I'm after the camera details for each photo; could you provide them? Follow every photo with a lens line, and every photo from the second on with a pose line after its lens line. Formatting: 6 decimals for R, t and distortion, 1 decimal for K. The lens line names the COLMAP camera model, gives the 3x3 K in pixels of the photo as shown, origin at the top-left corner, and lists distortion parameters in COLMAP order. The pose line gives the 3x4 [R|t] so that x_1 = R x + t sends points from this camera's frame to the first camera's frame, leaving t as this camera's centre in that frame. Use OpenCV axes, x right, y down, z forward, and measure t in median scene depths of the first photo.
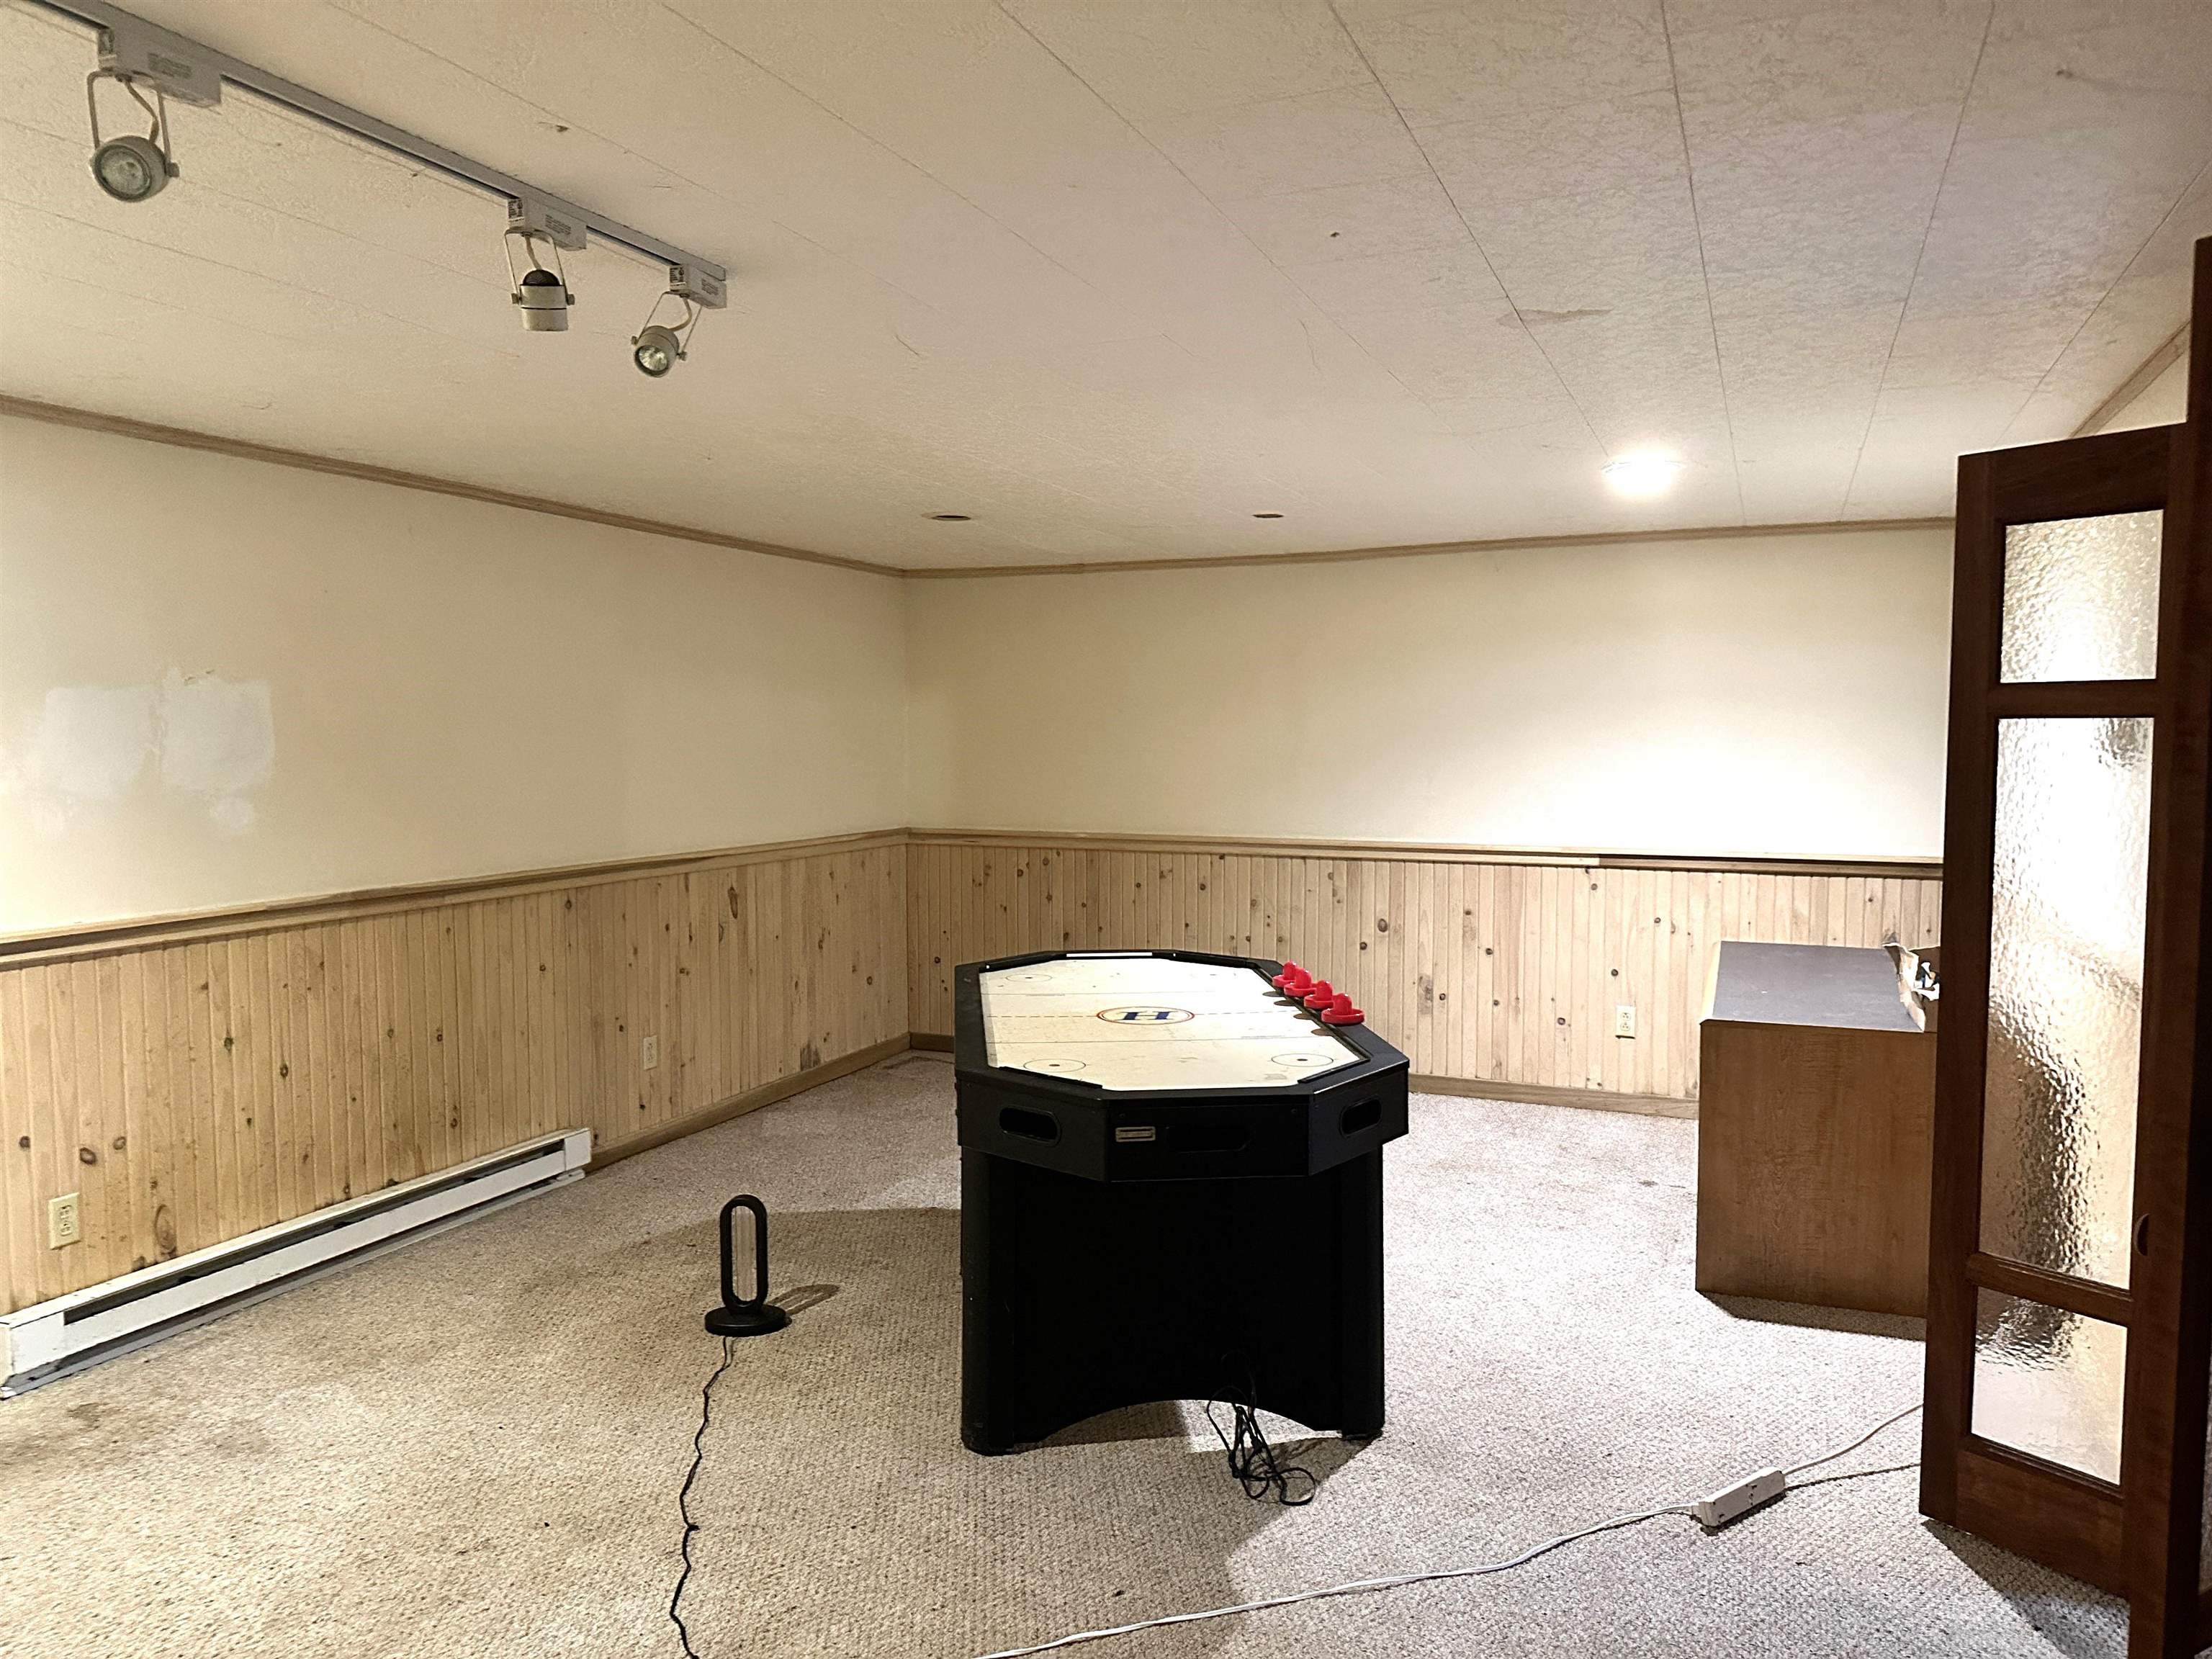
lens RADIAL K [[1540.0, 0, 1096.5], [0, 1540.0, 816.8], [0, 0, 1]] dist [0.075439, -0.036217]
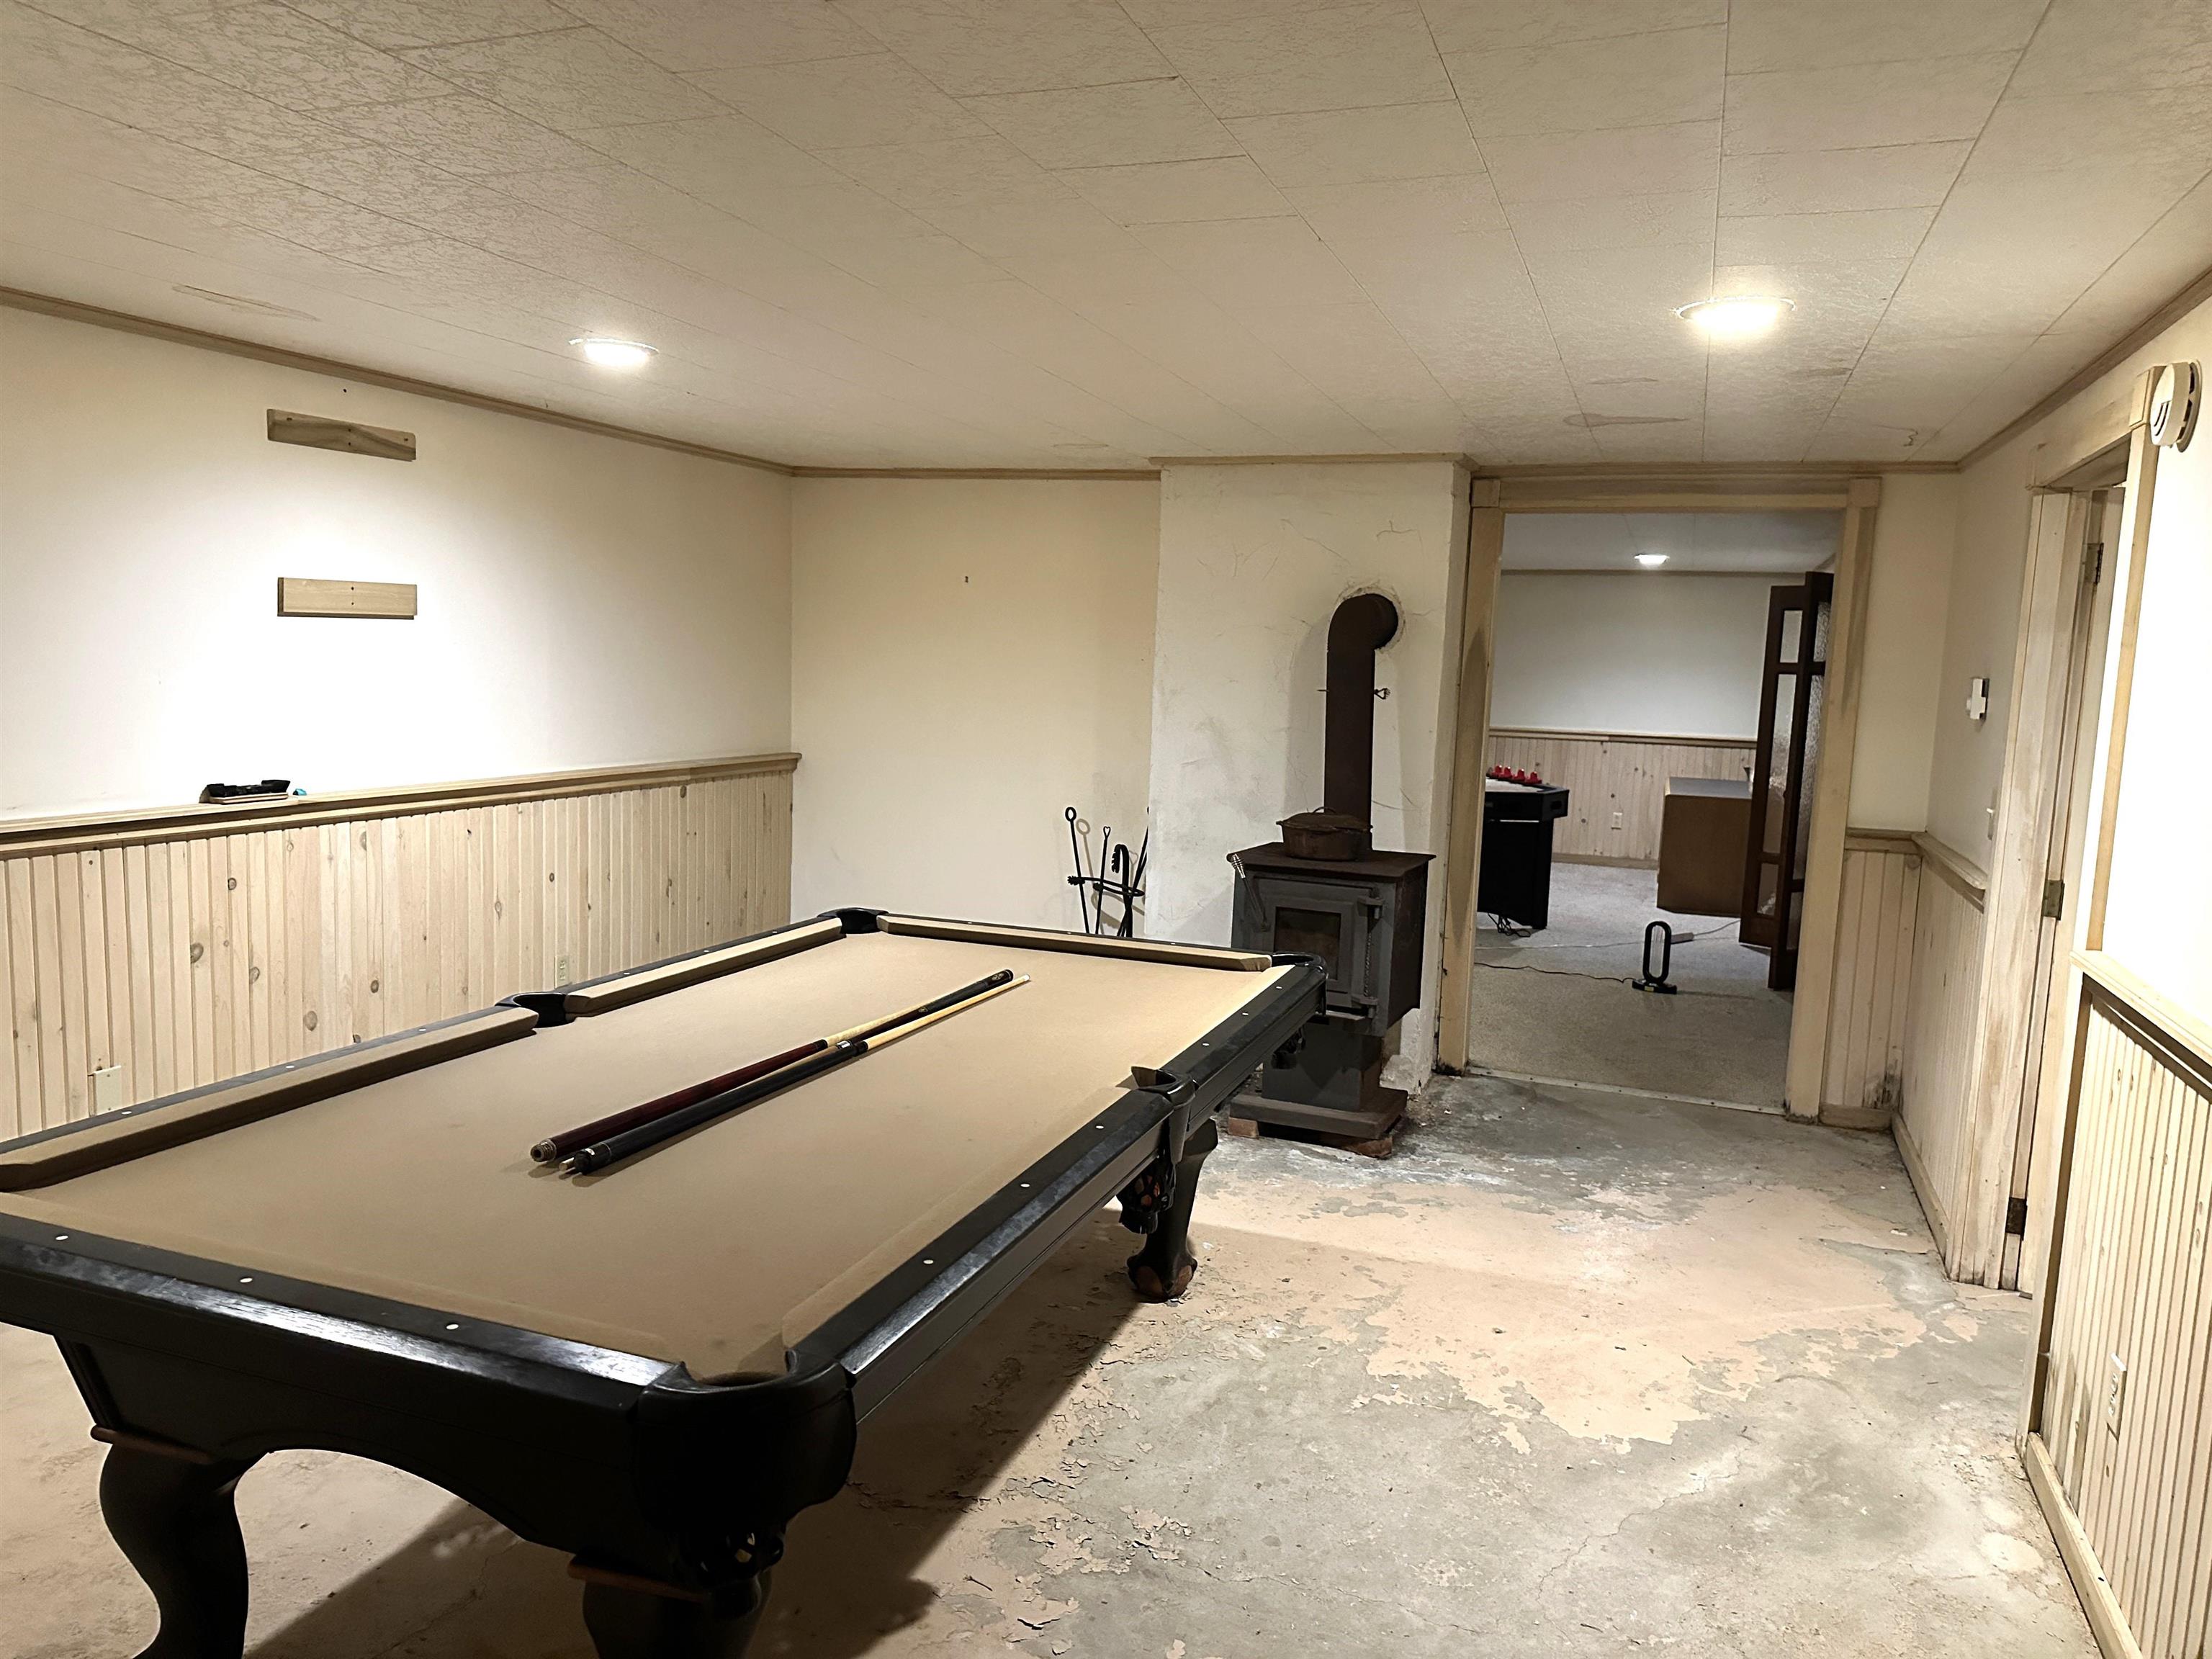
lens RADIAL K [[1540.0, 0, 1113.1], [0, 1540.0, 845.4], [0, 0, 1]] dist [0.075439, -0.036217]
pose [[0.997688, 0.026425, 0.062608, -0.414547], [-0.030440, 0.997481, 0.064063, 0.058020], [-0.060757, -0.065821, 0.995980, -0.908586]]
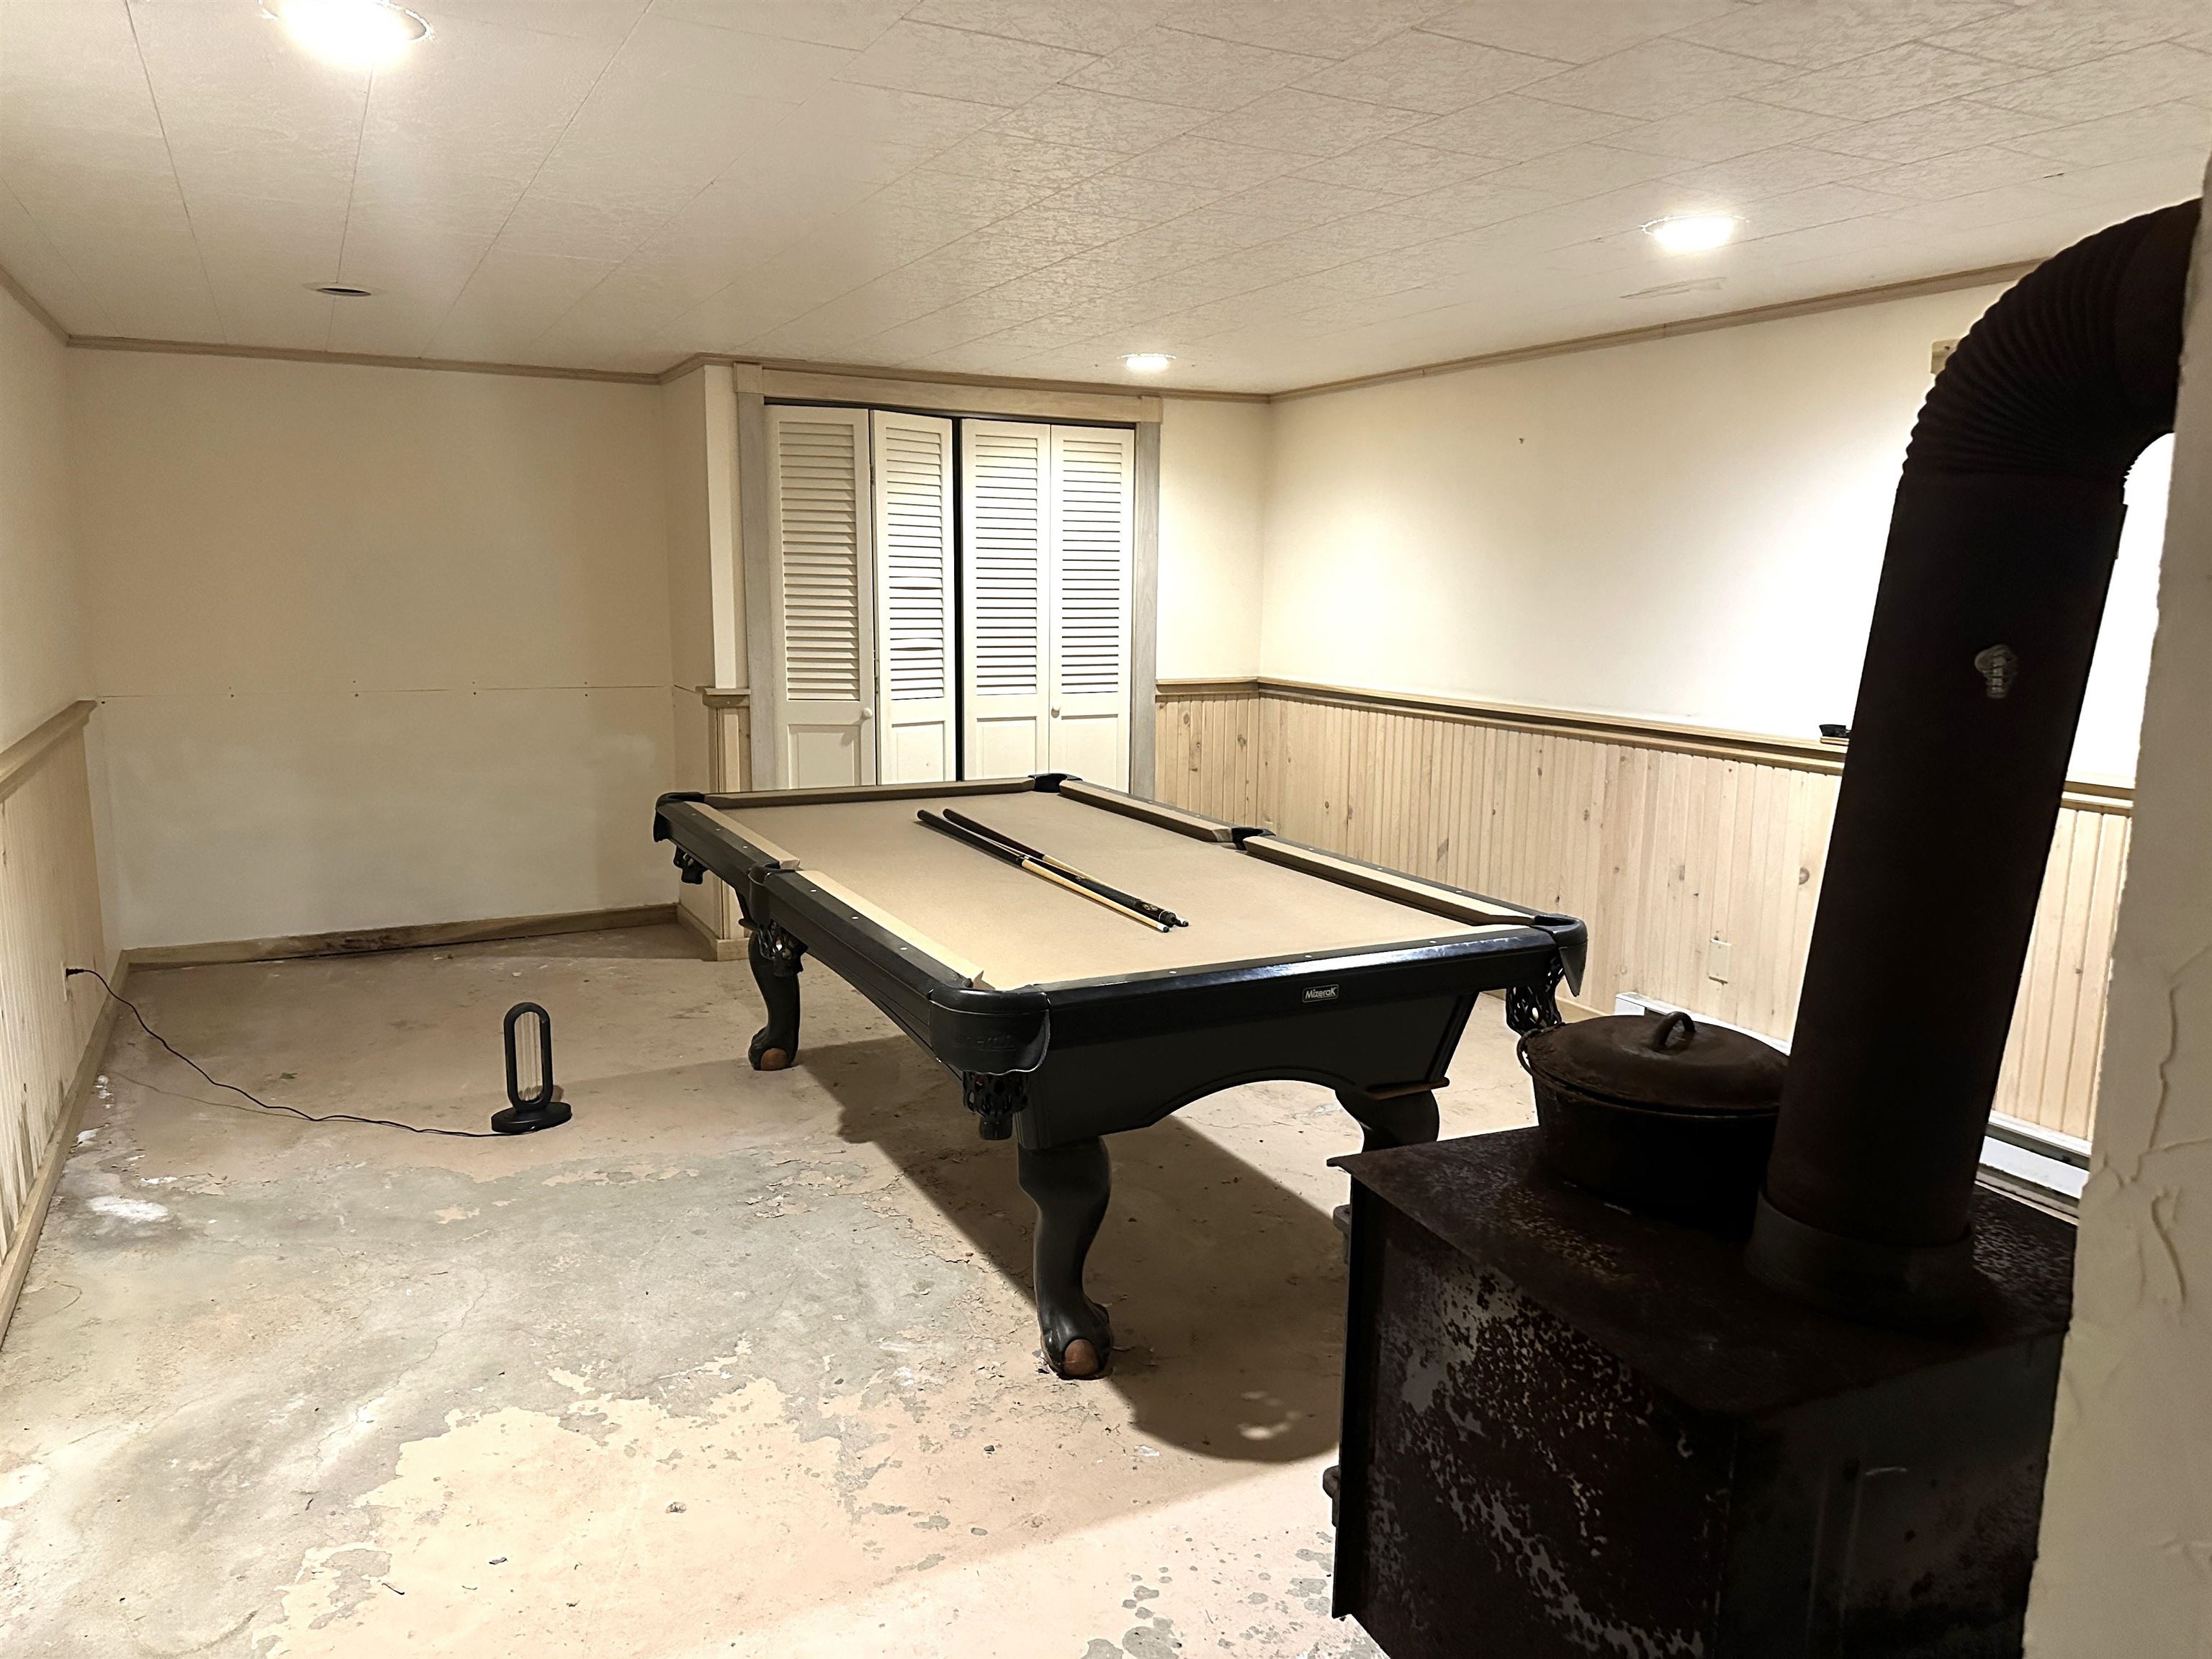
lens RADIAL K [[1540.0, 0, 1110.5], [0, 1540.0, 827.5], [0, 0, 1]] dist [0.075439, -0.036217]
pose [[-0.623100, 0.127784, -0.771633, 1.276557], [-0.065813, 0.974499, 0.214524, -0.168462], [0.779368, 0.184453, -0.598801, 2.662565]]
